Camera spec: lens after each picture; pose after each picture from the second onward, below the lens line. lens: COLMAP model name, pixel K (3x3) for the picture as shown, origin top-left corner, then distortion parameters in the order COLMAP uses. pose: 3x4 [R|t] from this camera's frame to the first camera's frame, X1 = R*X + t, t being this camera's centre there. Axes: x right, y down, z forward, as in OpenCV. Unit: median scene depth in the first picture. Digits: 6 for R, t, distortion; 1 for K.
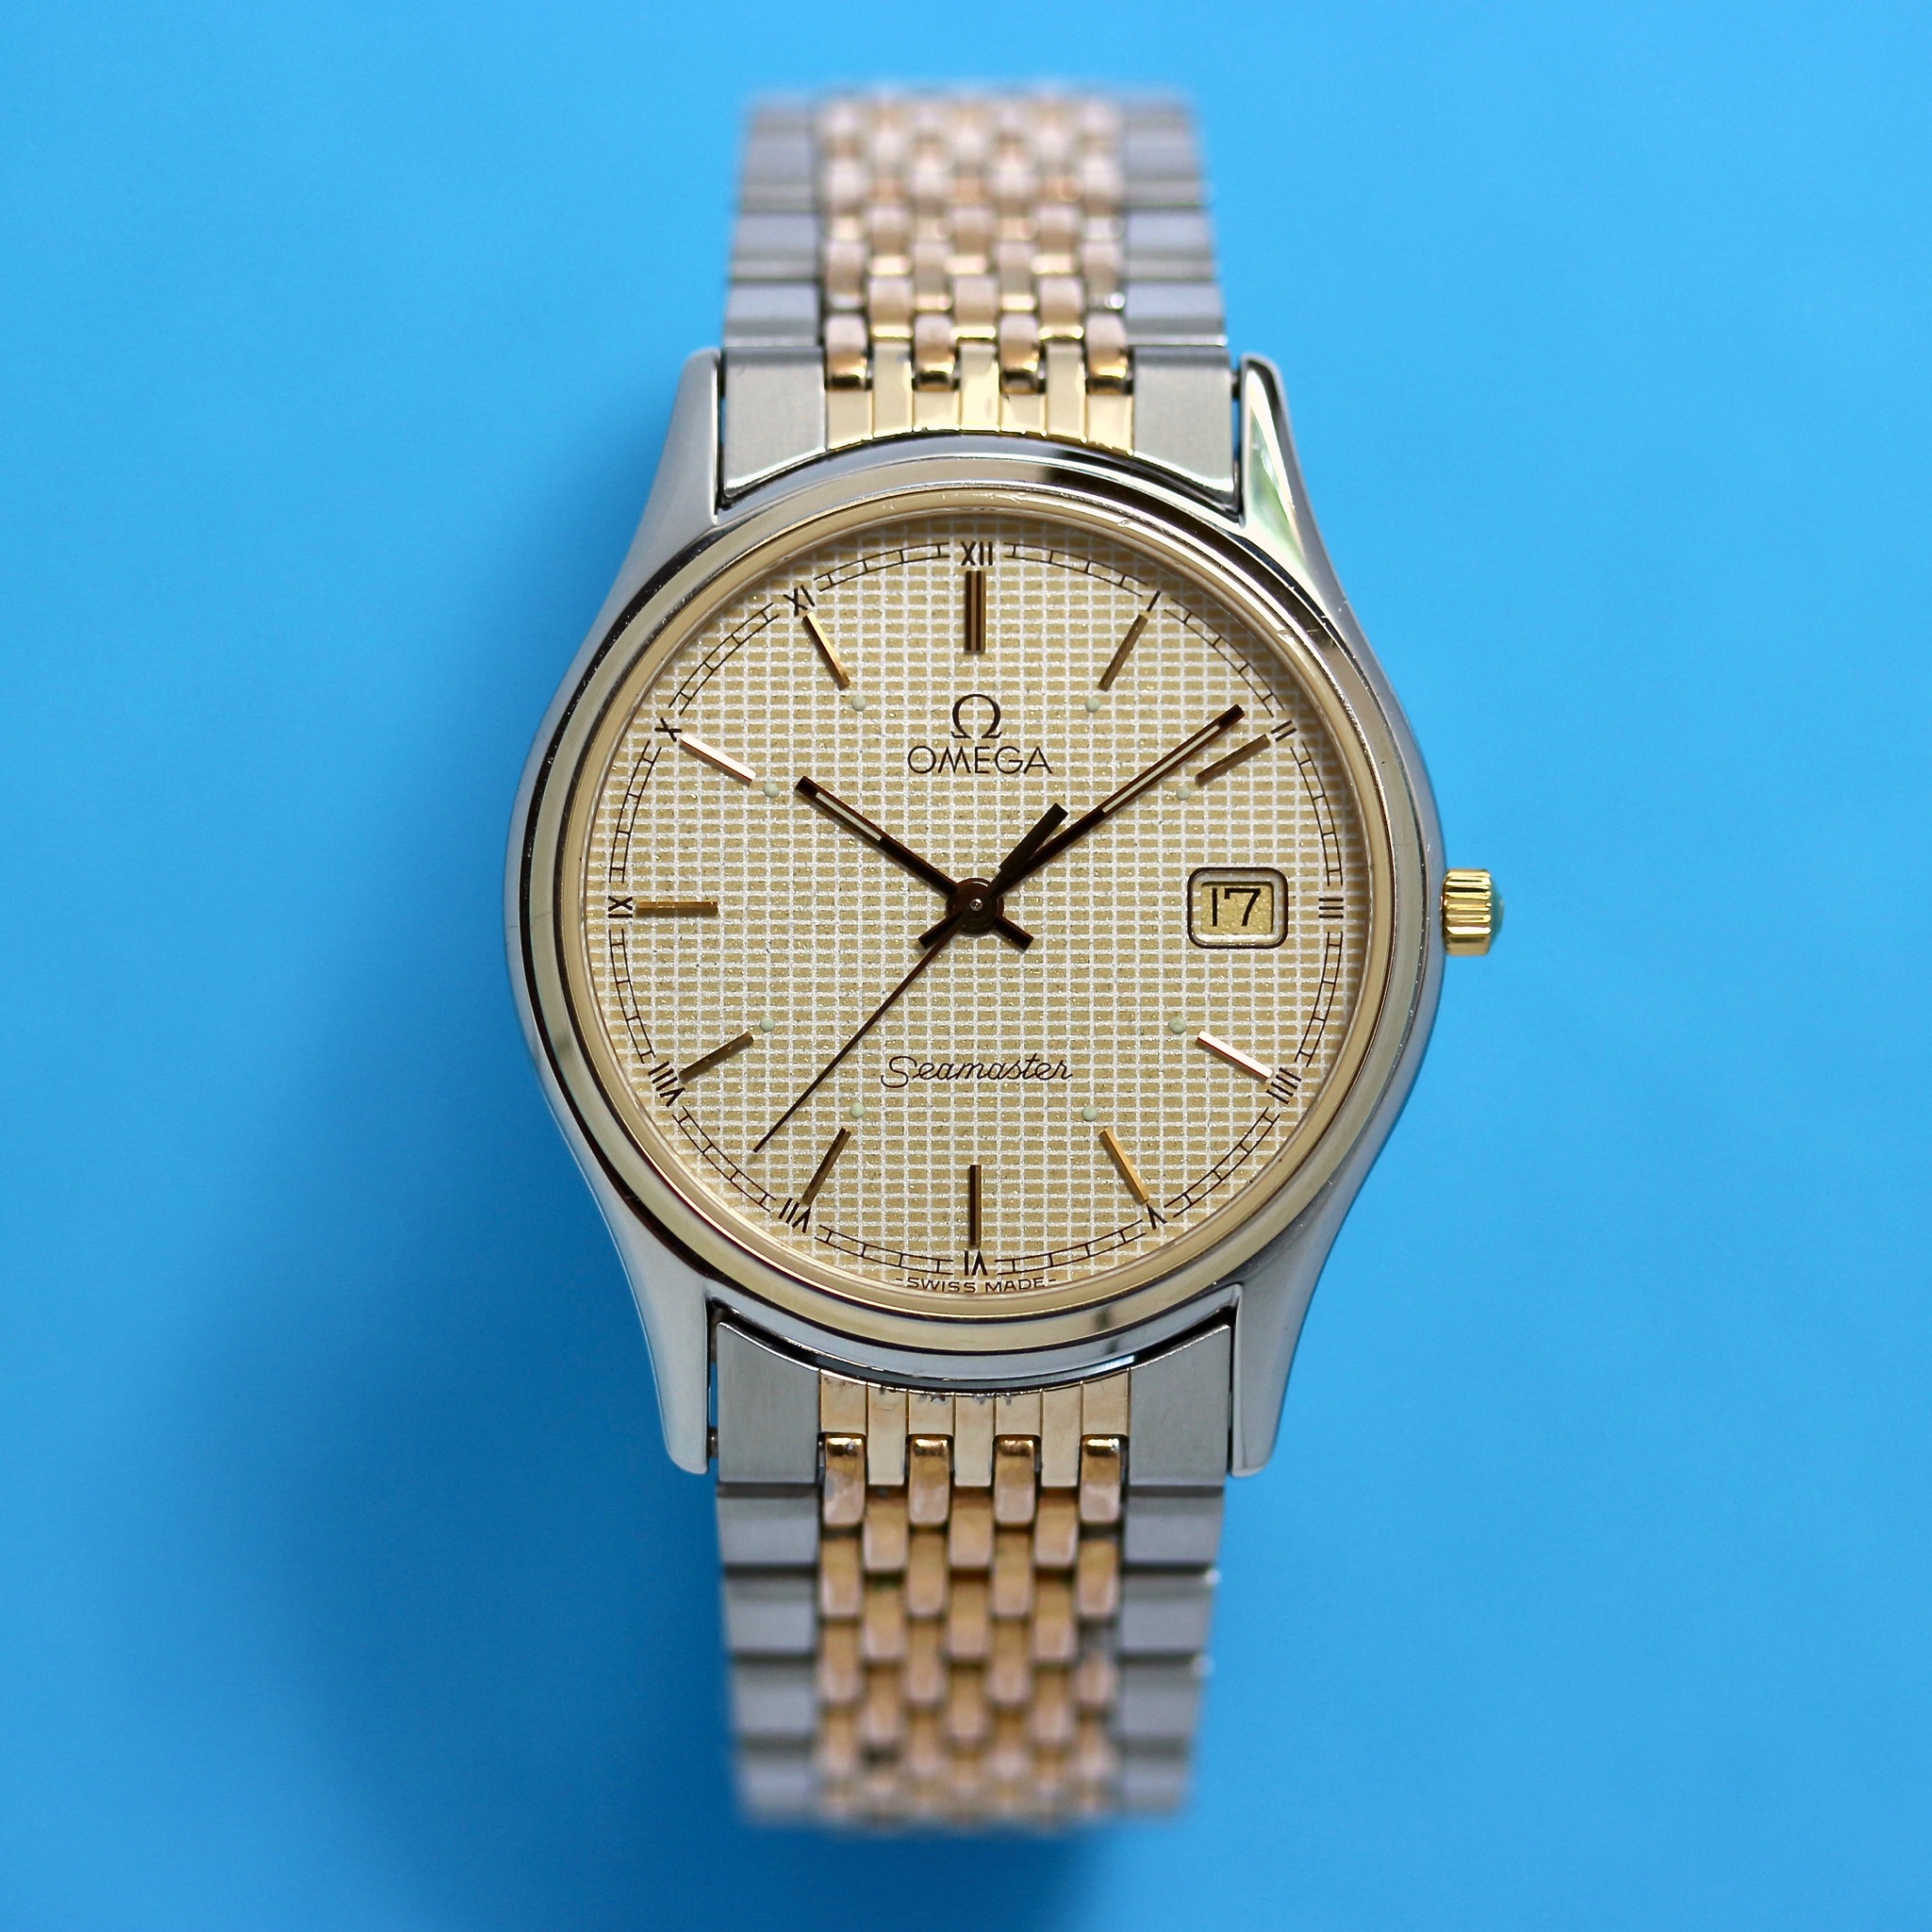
lens RADIAL K [[10277.4, 0, 965.2], [0, 10277.4, 967.2], [0, 0, 1]] dist [0.063090, 0.000000]
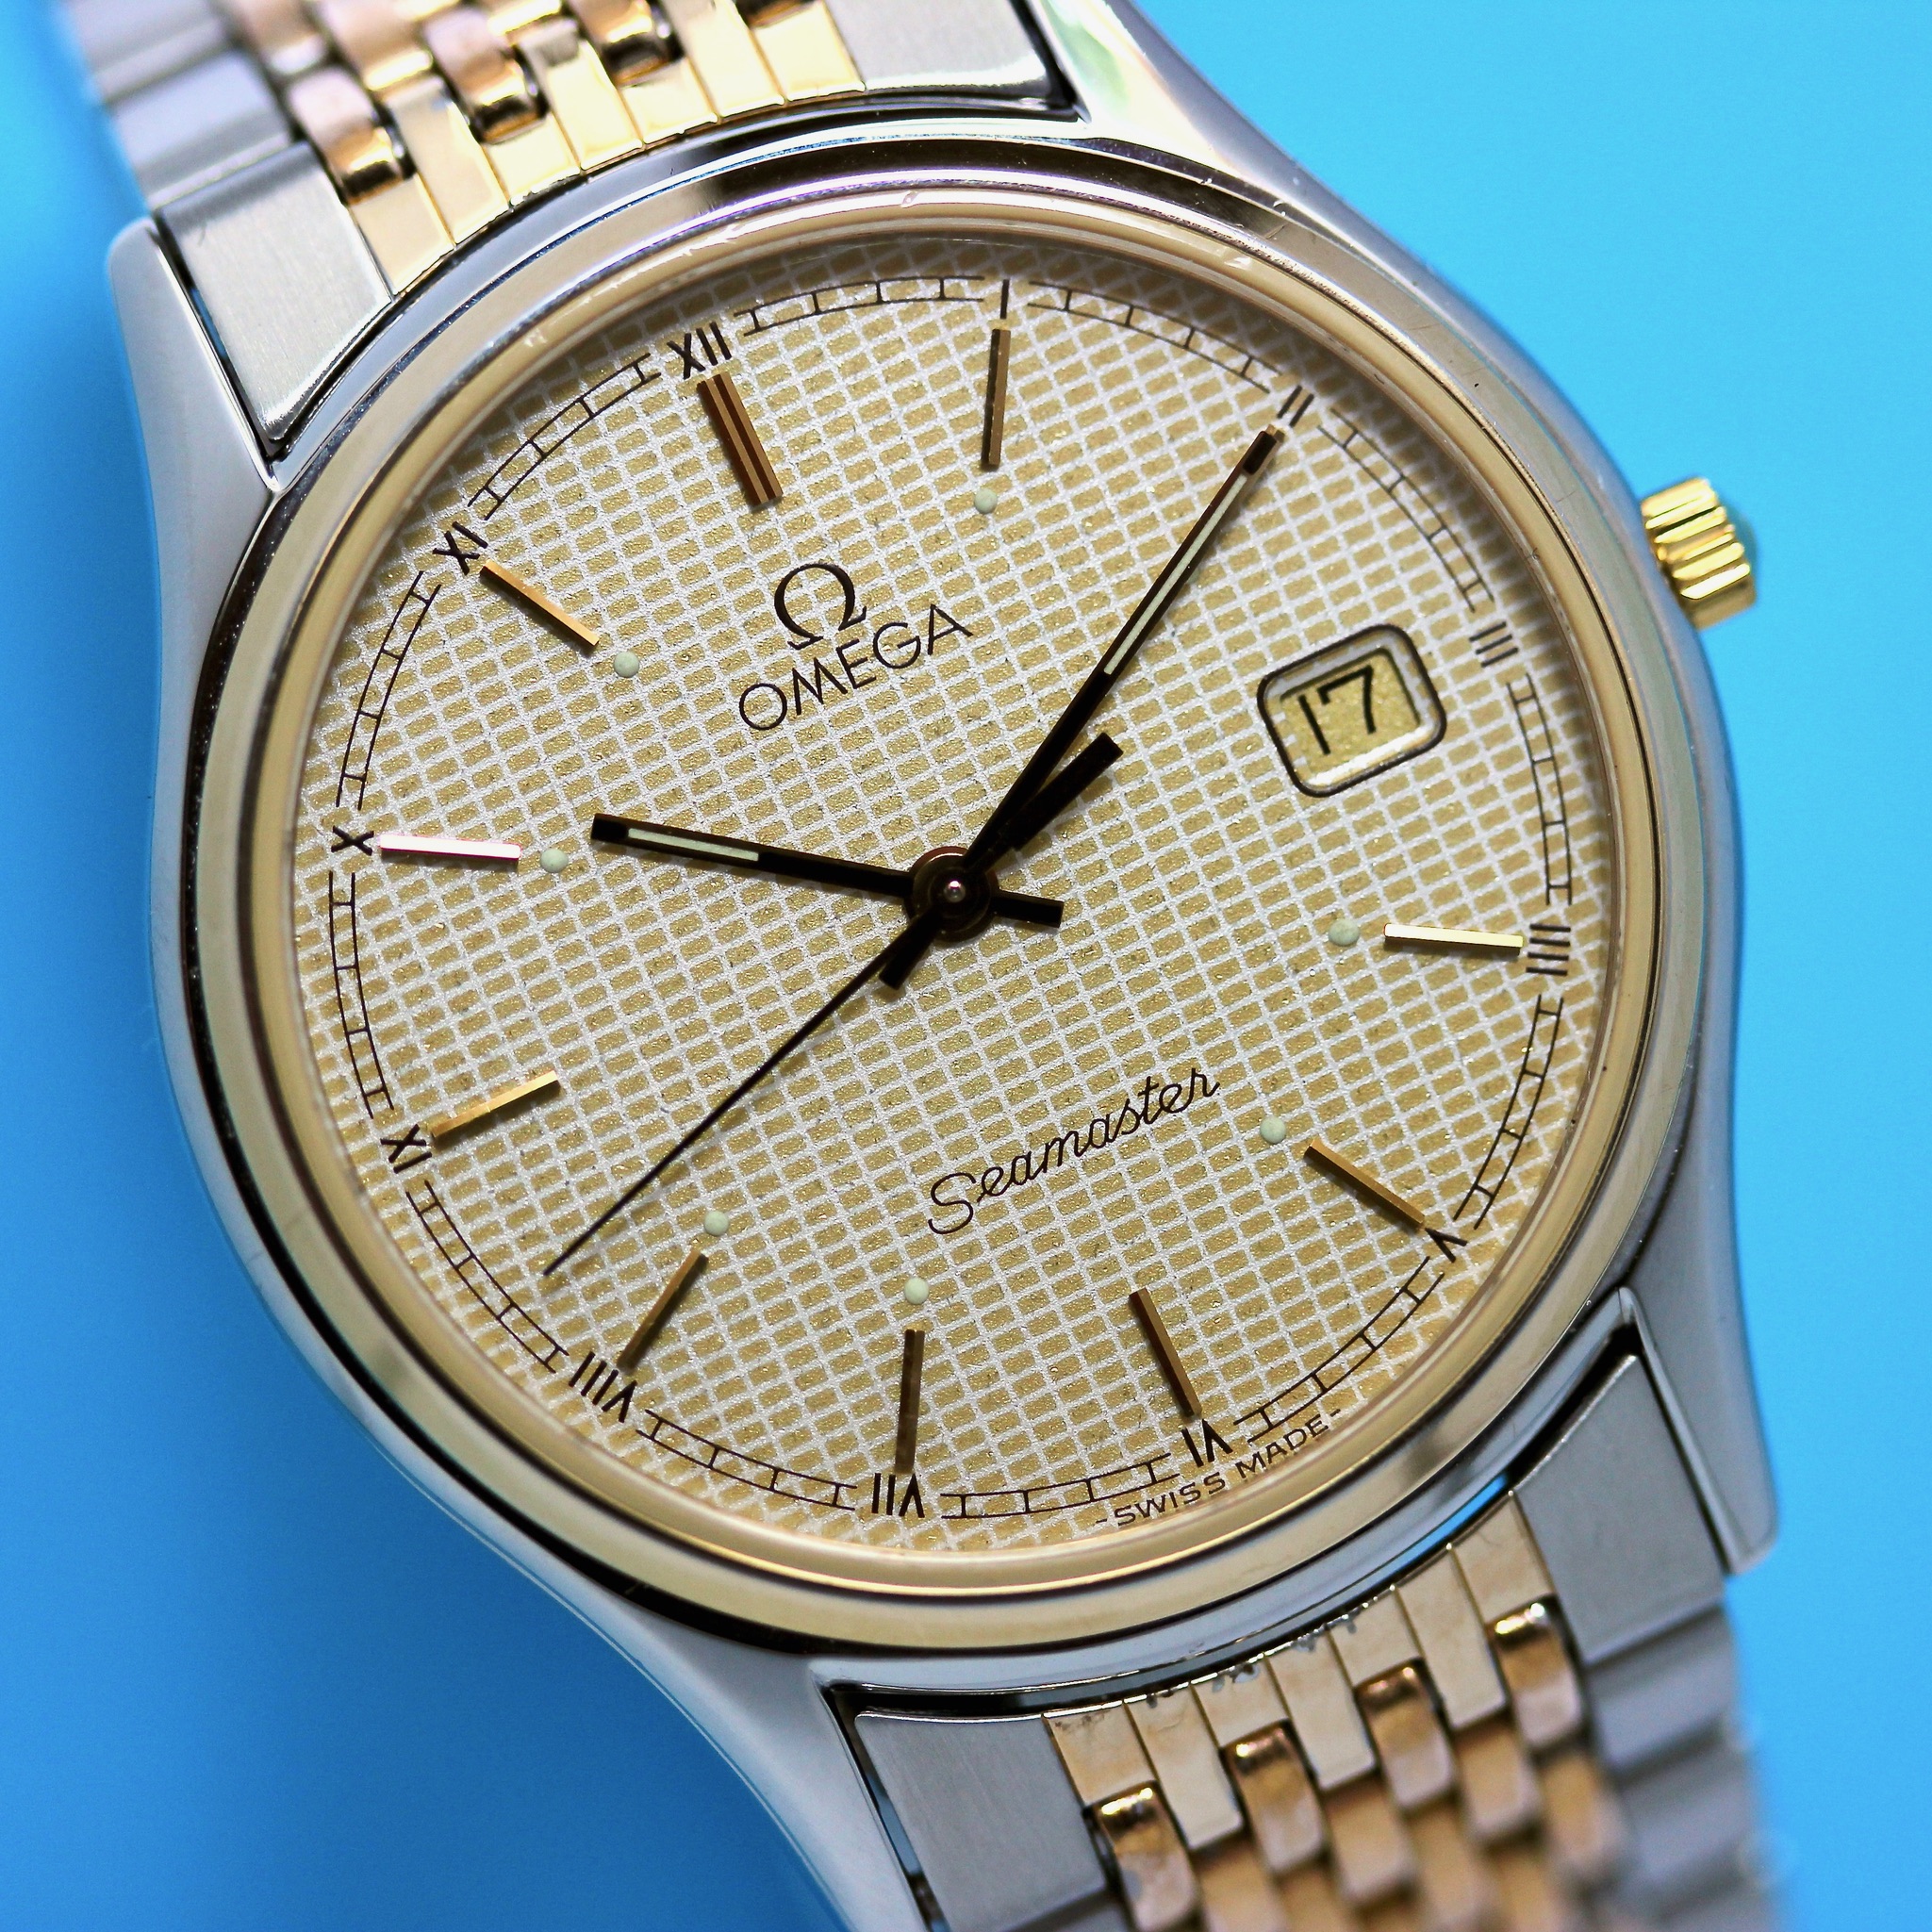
lens RADIAL K [[10277.4, 0, 966.5], [0, 10277.4, 963.7], [0, 0, 1]] dist [0.063090, 0.000000]
pose [[0.905438, -0.420782, 0.055893, -0.032915], [0.418199, 0.906842, 0.052416, -0.032889], [-0.072742, -0.024085, 0.997060, 0.409757]]
